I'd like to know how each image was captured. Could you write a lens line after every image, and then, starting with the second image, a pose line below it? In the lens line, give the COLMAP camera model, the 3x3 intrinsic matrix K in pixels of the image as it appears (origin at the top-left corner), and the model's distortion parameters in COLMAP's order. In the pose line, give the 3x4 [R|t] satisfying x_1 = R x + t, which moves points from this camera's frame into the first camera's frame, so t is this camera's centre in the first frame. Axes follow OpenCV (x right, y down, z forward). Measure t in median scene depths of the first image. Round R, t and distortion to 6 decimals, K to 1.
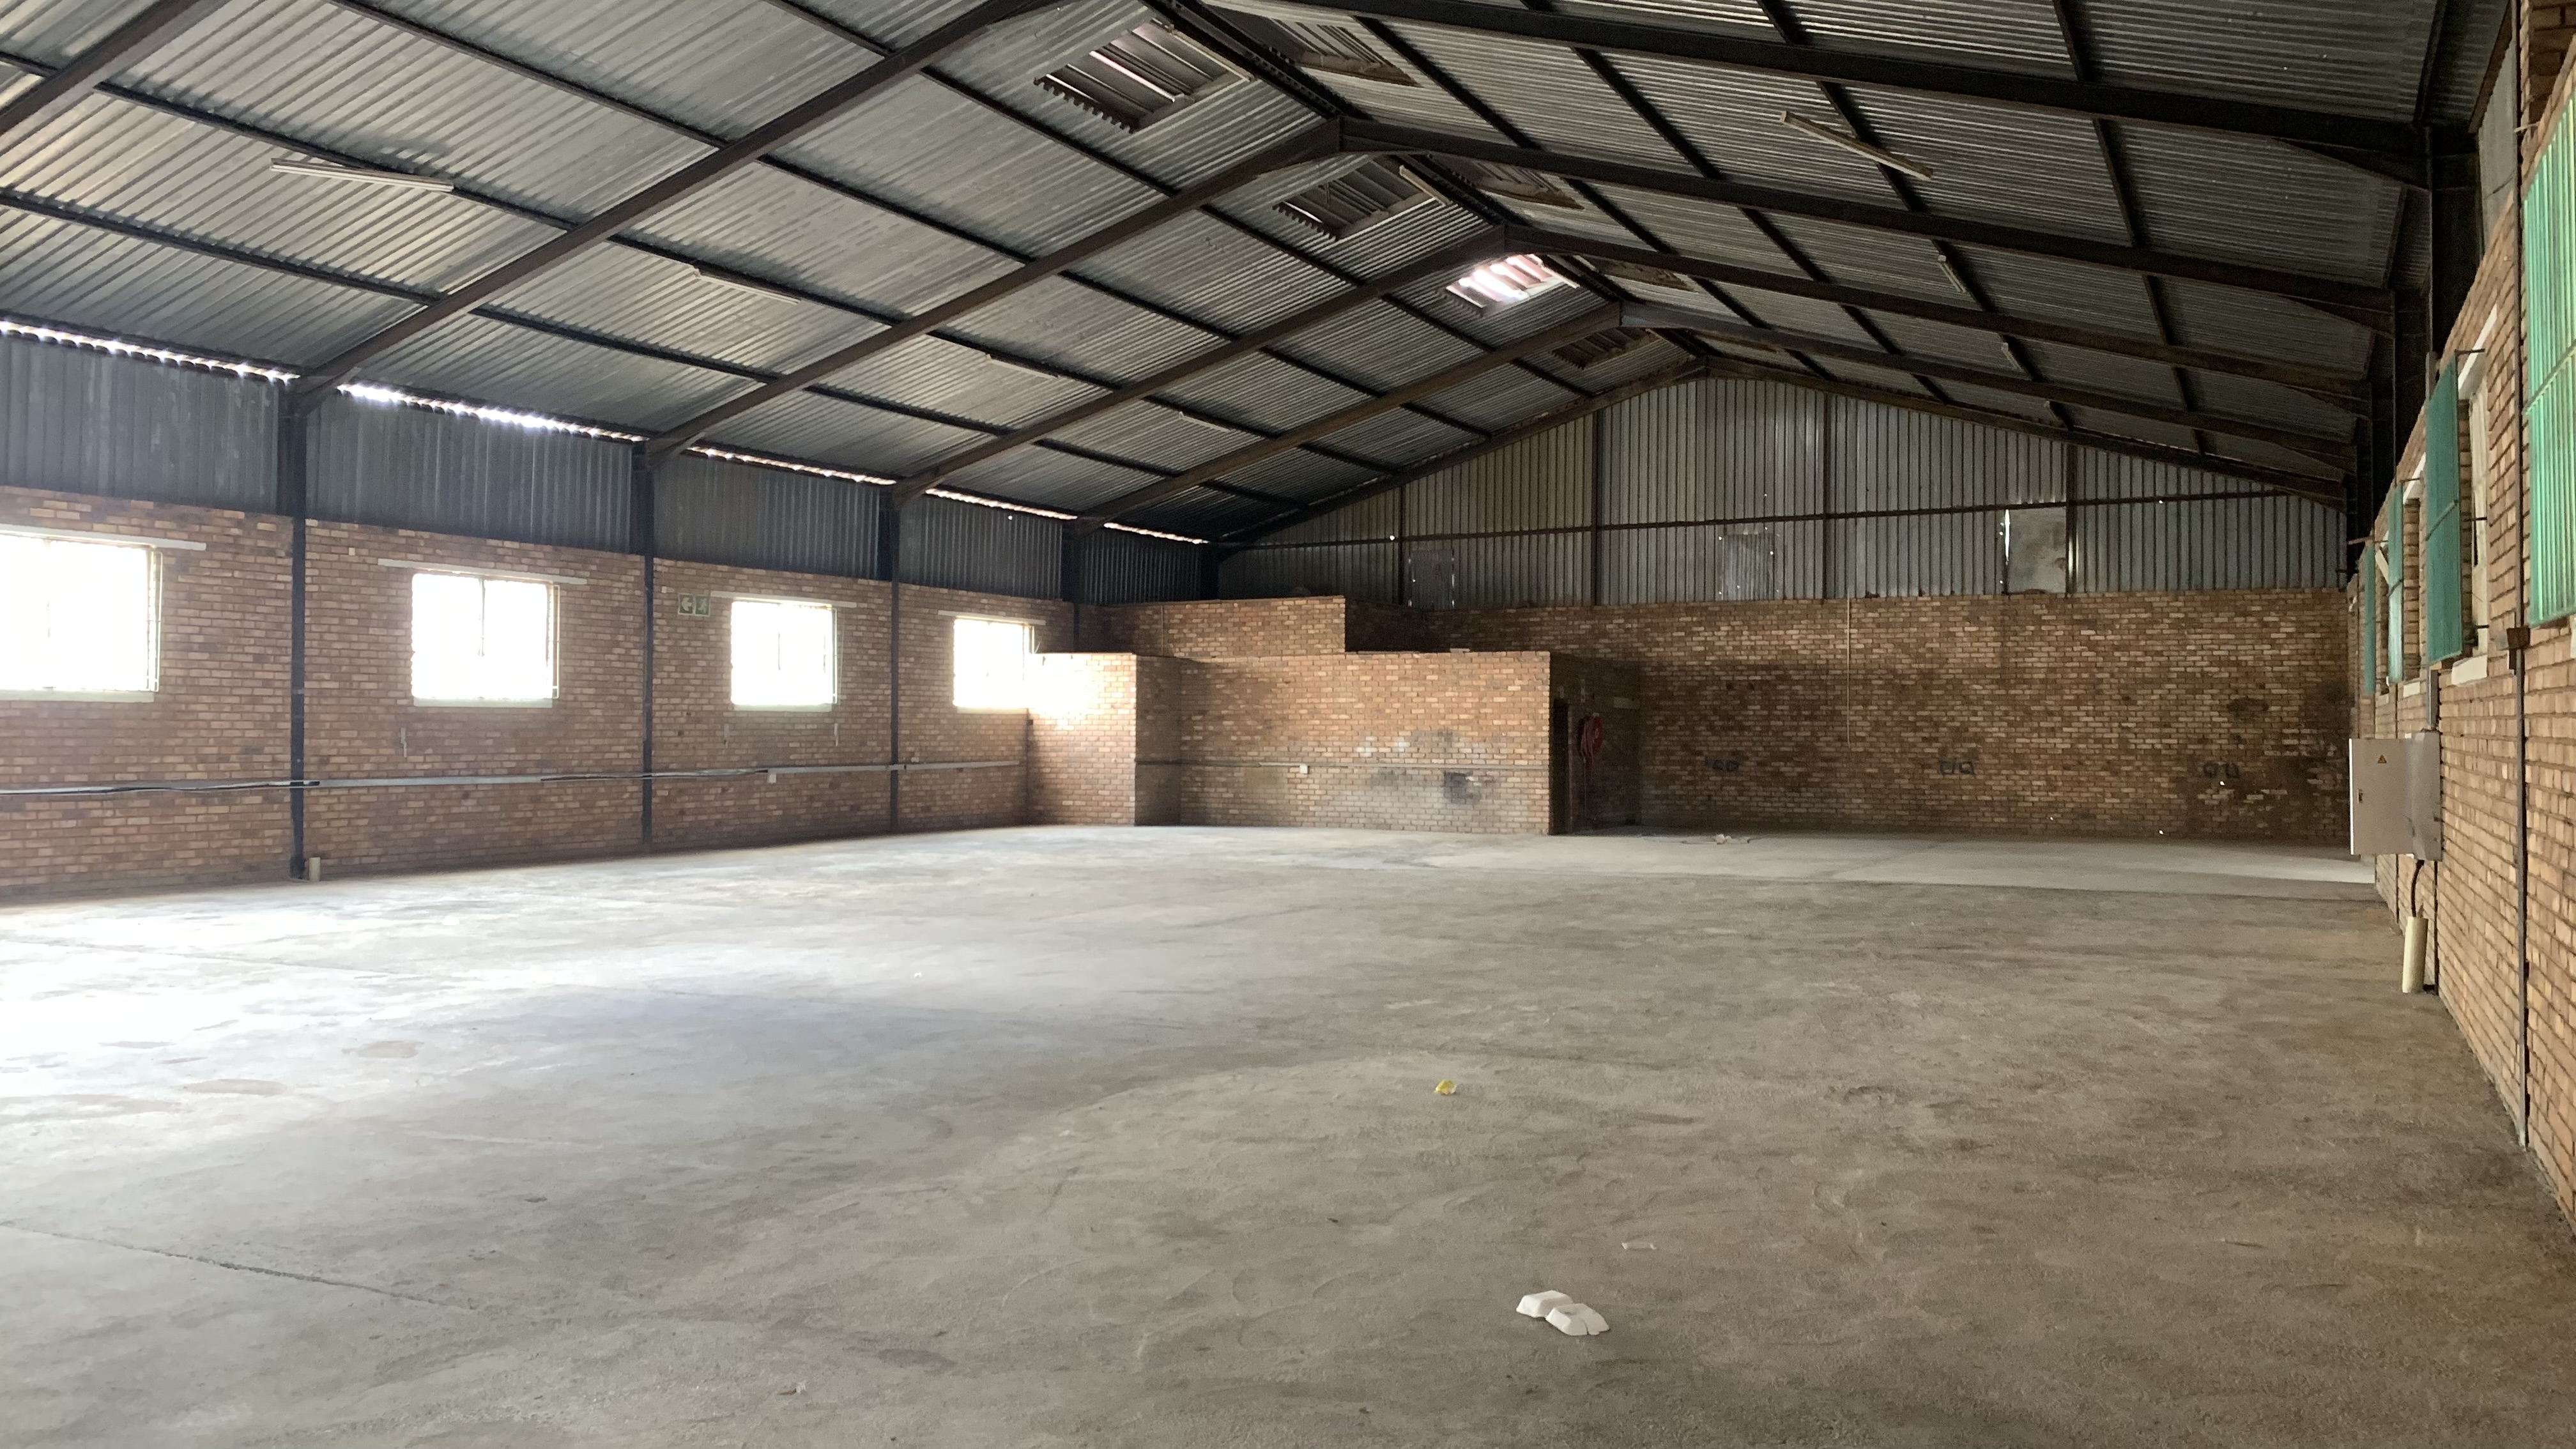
lens RADIAL K [[1956.8, 0, 1298.0], [0, 1956.8, 708.8], [0, 0, 1]] dist [0.152351, -0.397799]
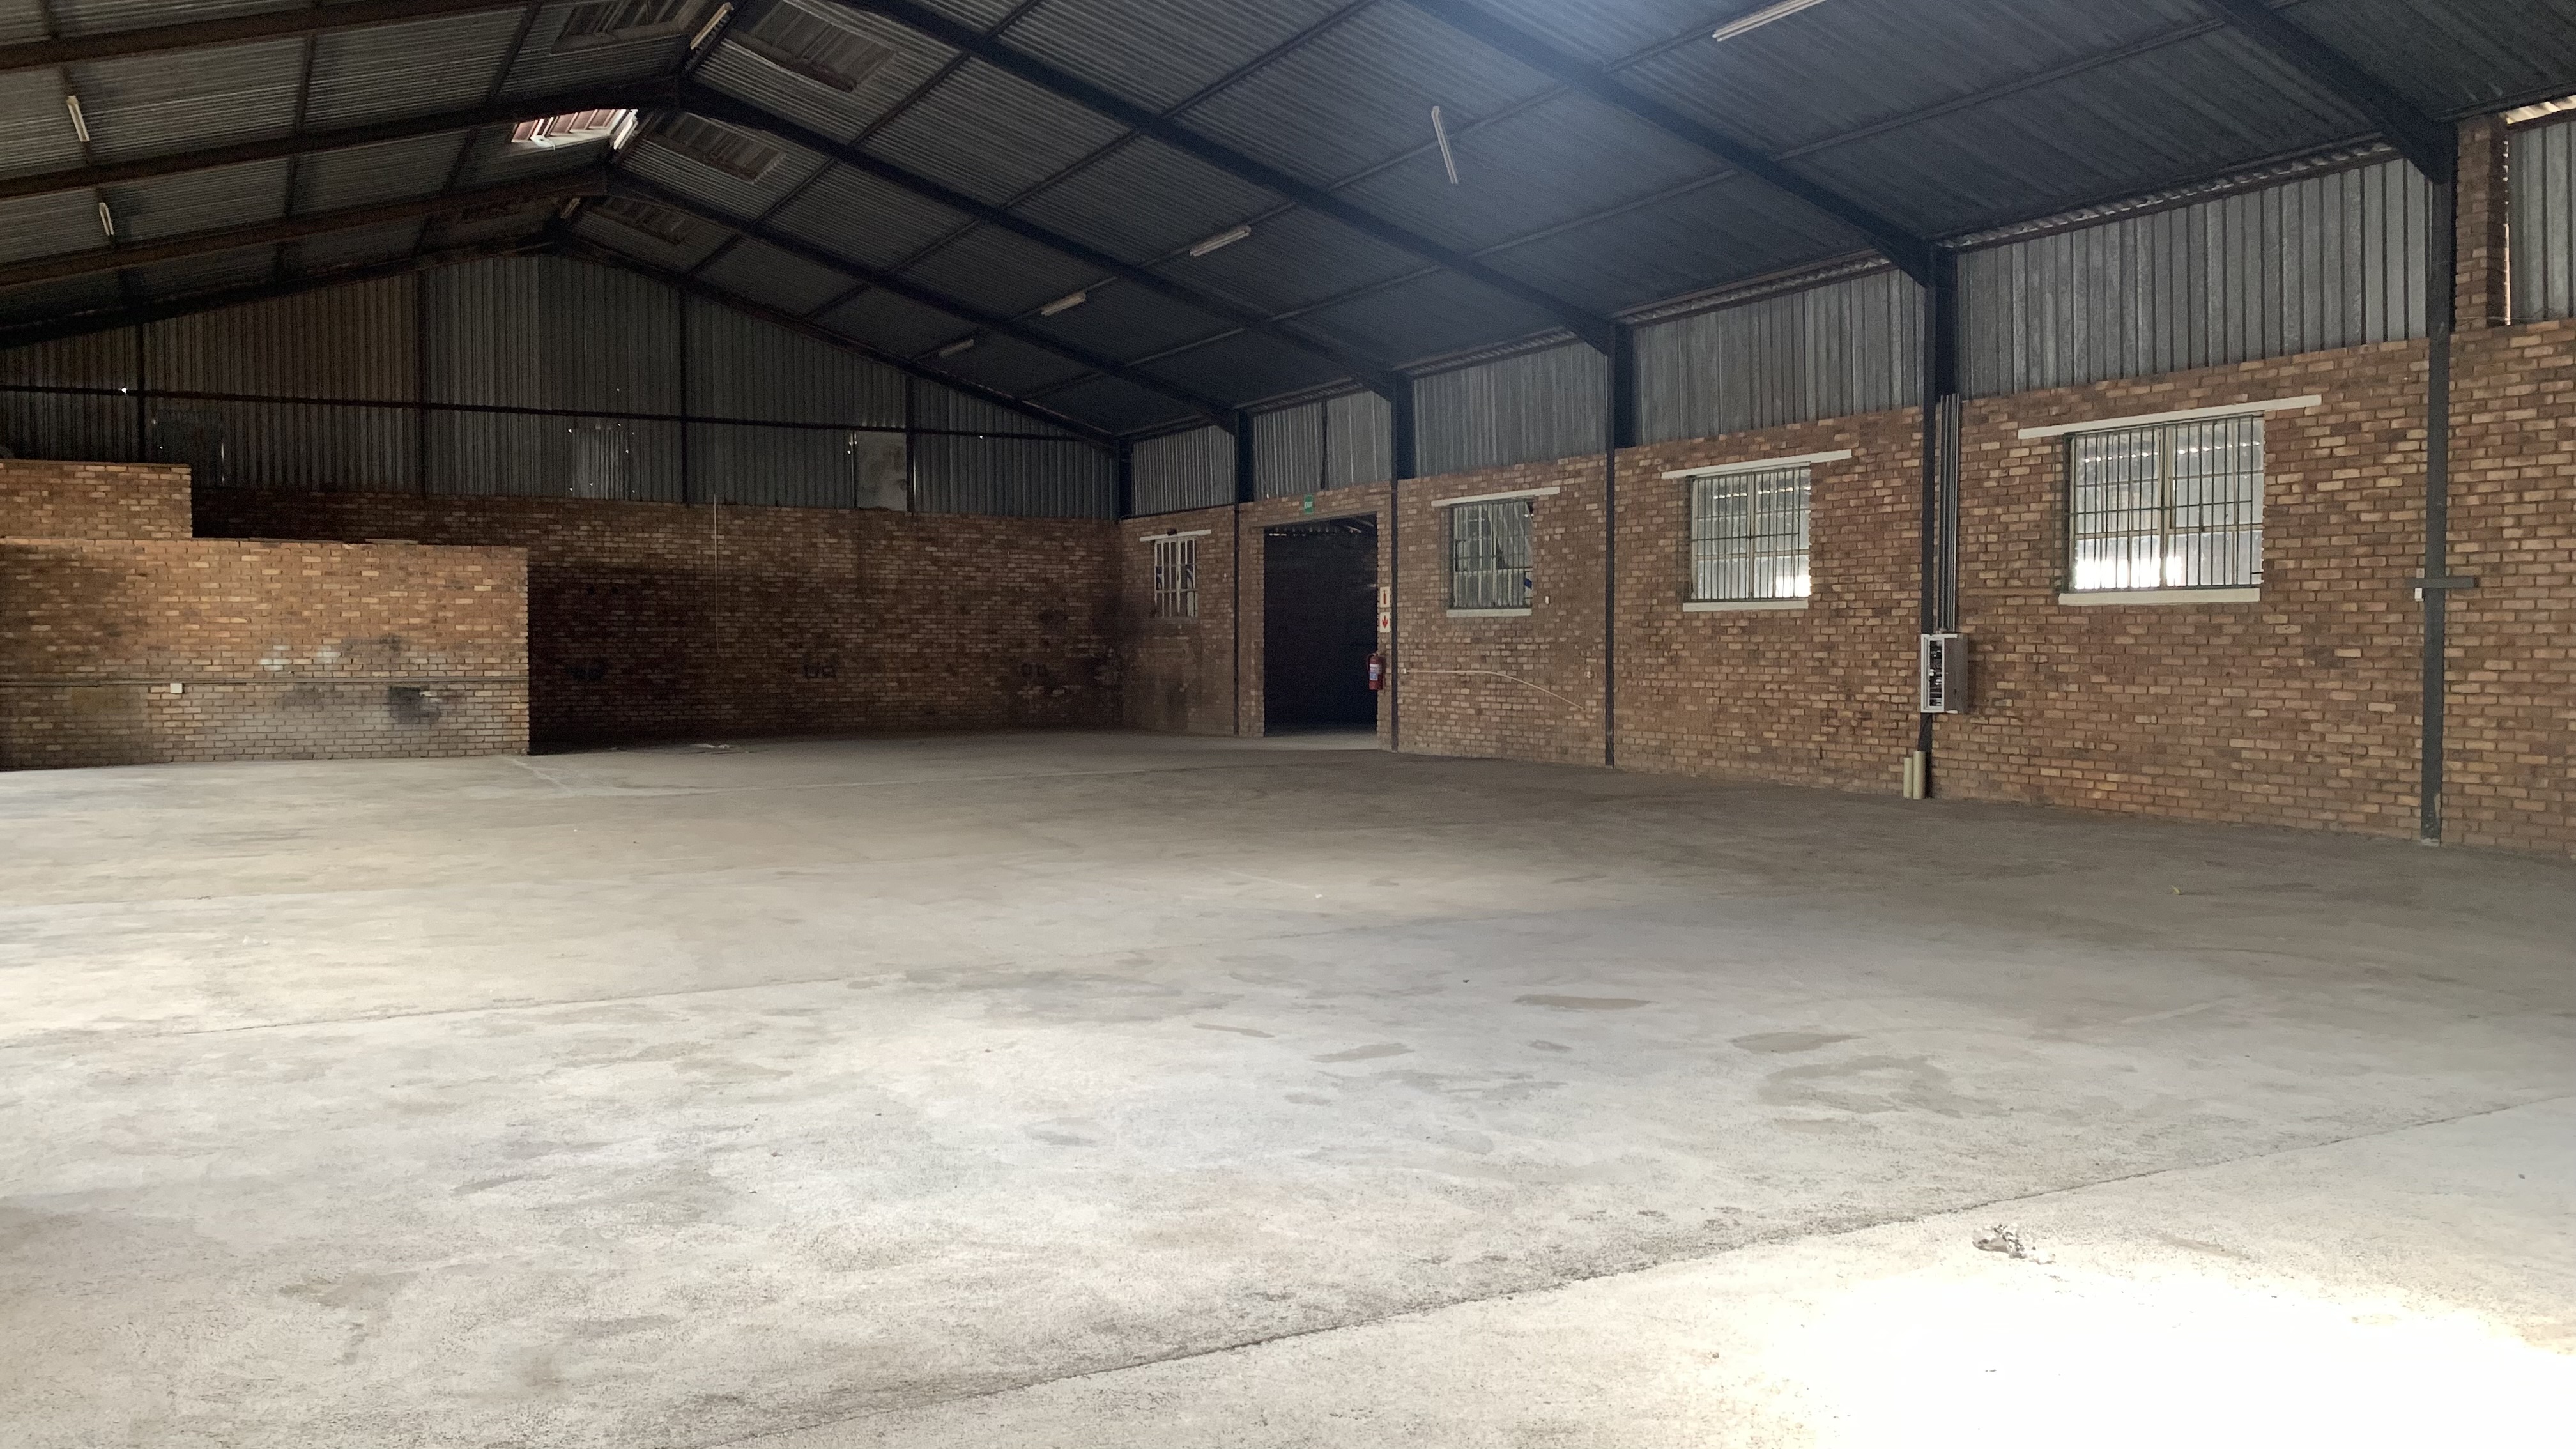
lens RADIAL K [[1954.2, 0, 1284.1], [0, 1954.2, 721.3], [0, 0, 1]] dist [0.119845, -0.245228]
pose [[0.576938, -0.036953, 0.815952, -0.394073], [-0.006456, 0.998739, 0.049796, 0.002281], [-0.816762, -0.033997, 0.575972, 0.196884]]
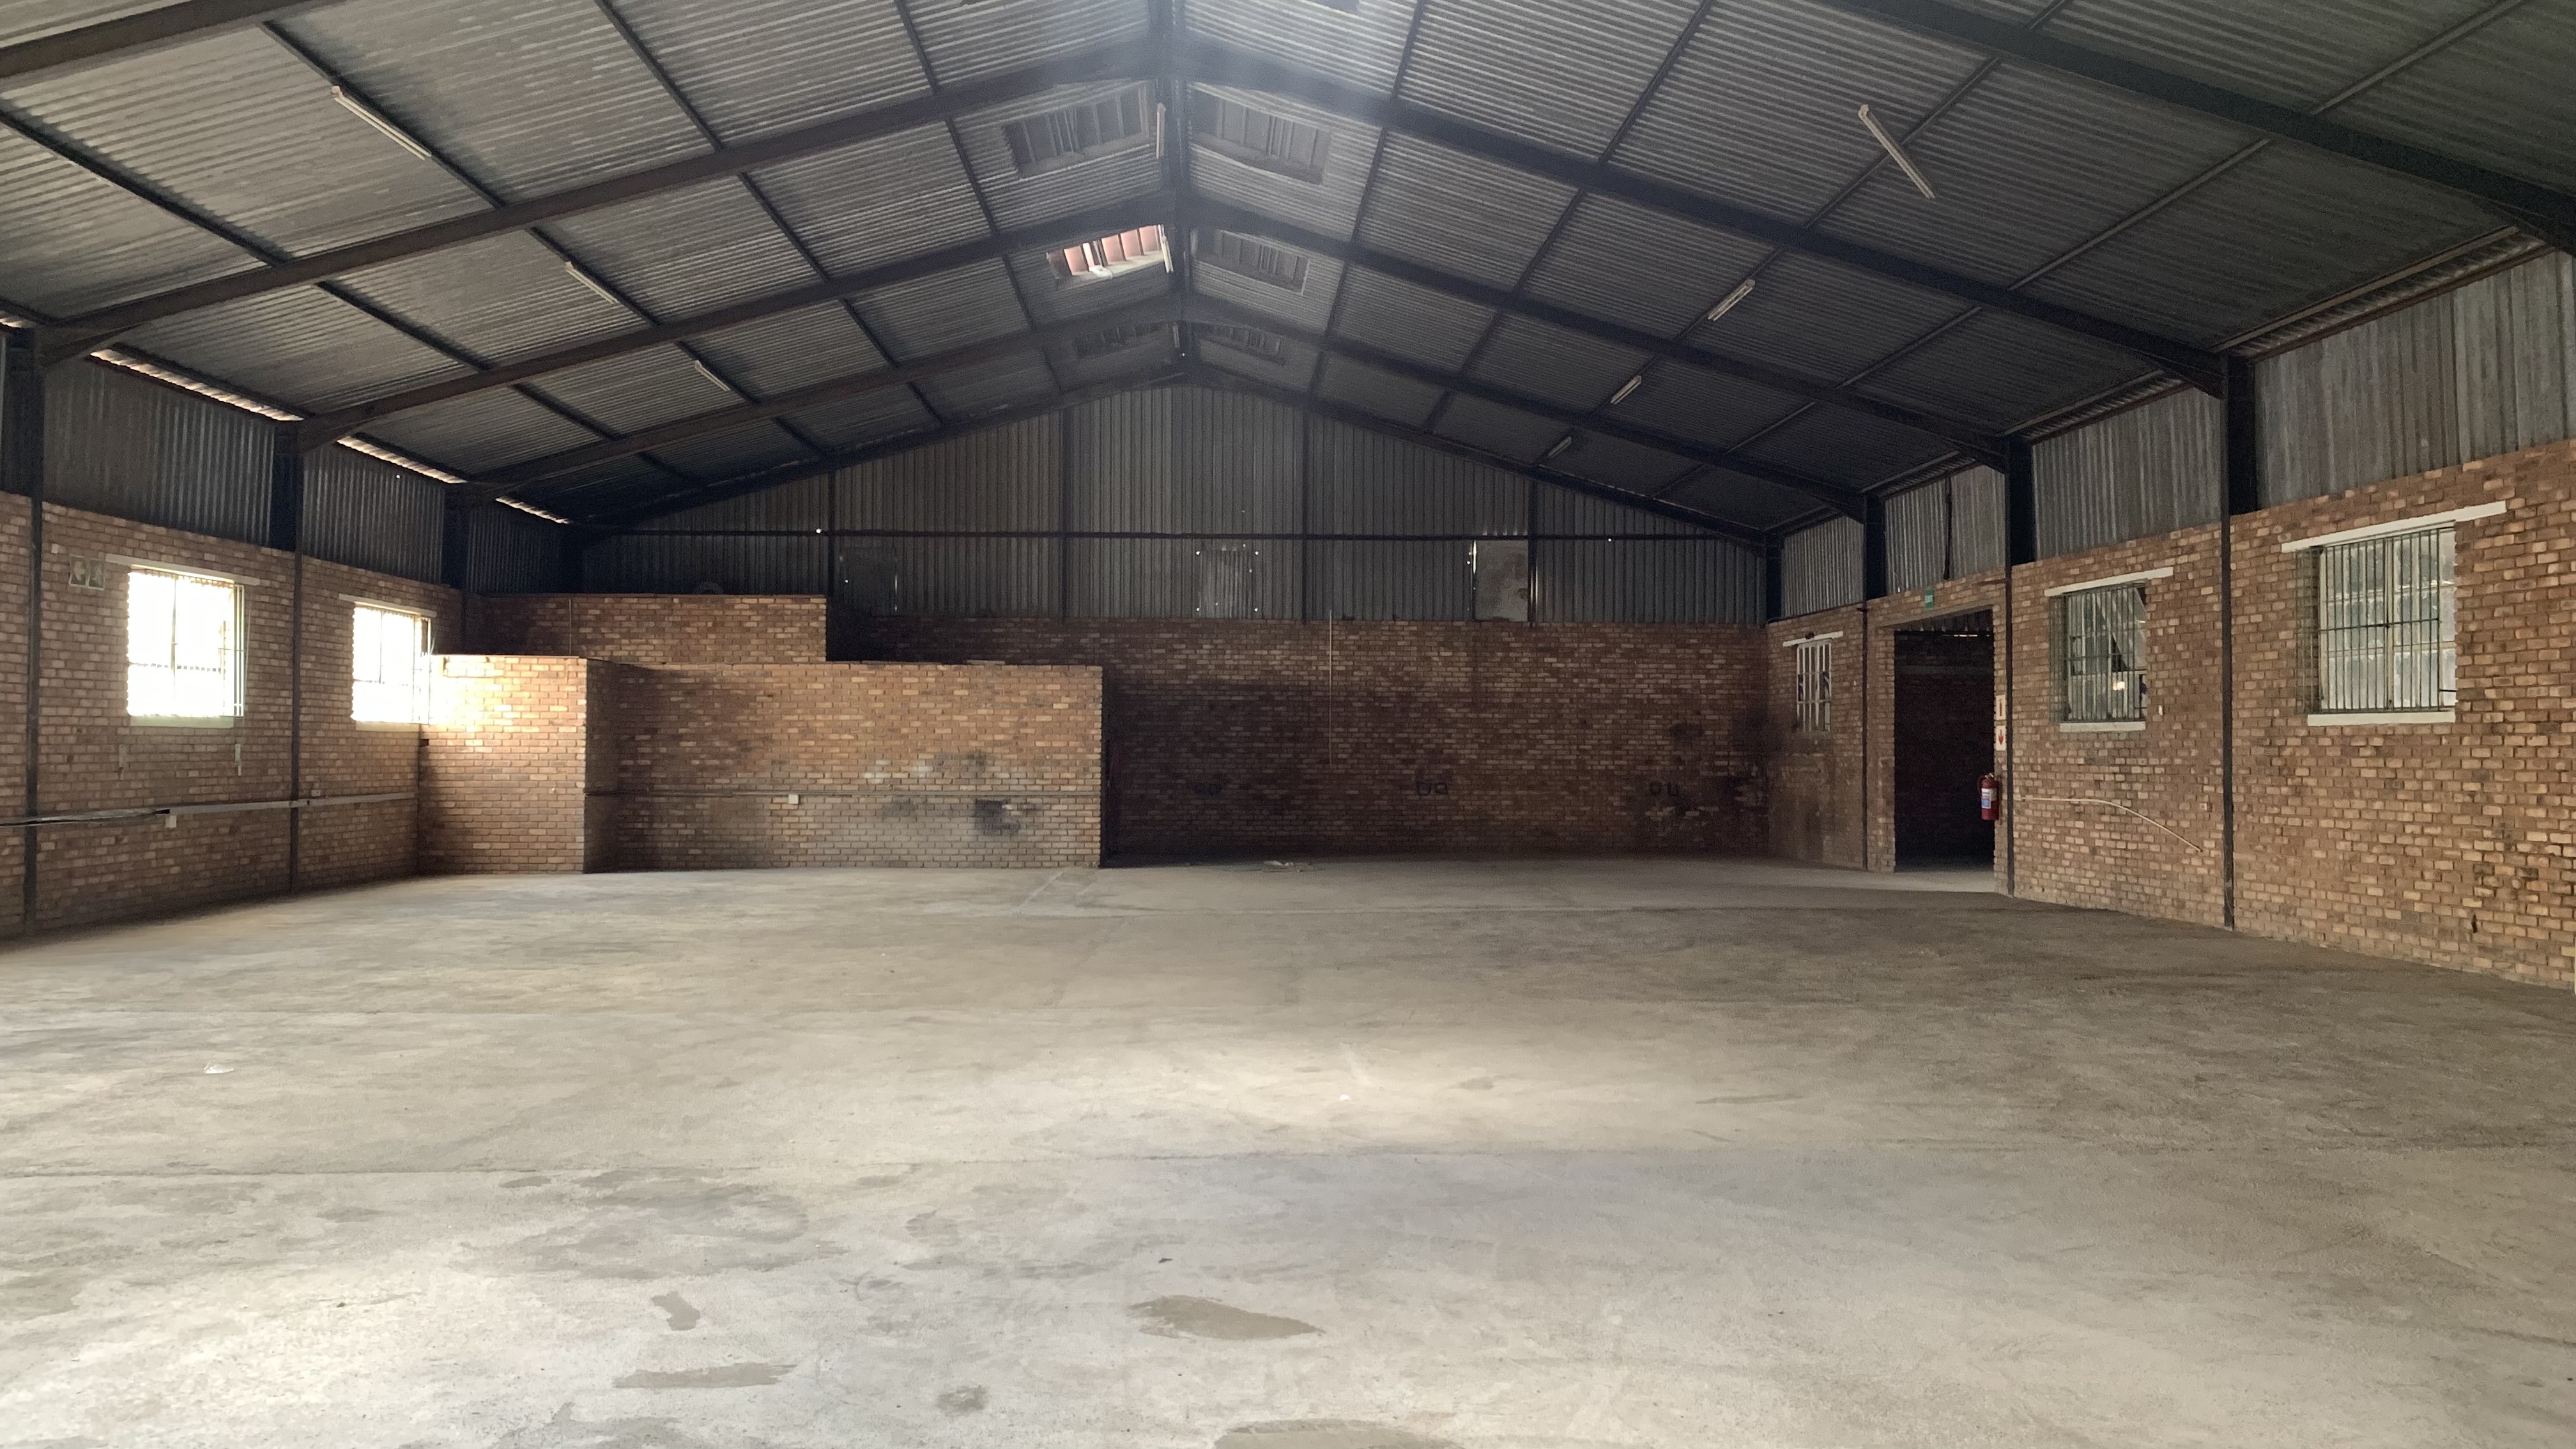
lens RADIAL K [[1963.6, 0, 1312.0], [0, 1963.6, 725.7], [0, 0, 1]] dist [0.106605, -0.168858]
pose [[0.868091, 0.006510, 0.496362, -0.232807], [-0.006089, 0.999978, -0.002467, -0.000003], [-0.496367, -0.000881, 0.868112, 0.153084]]
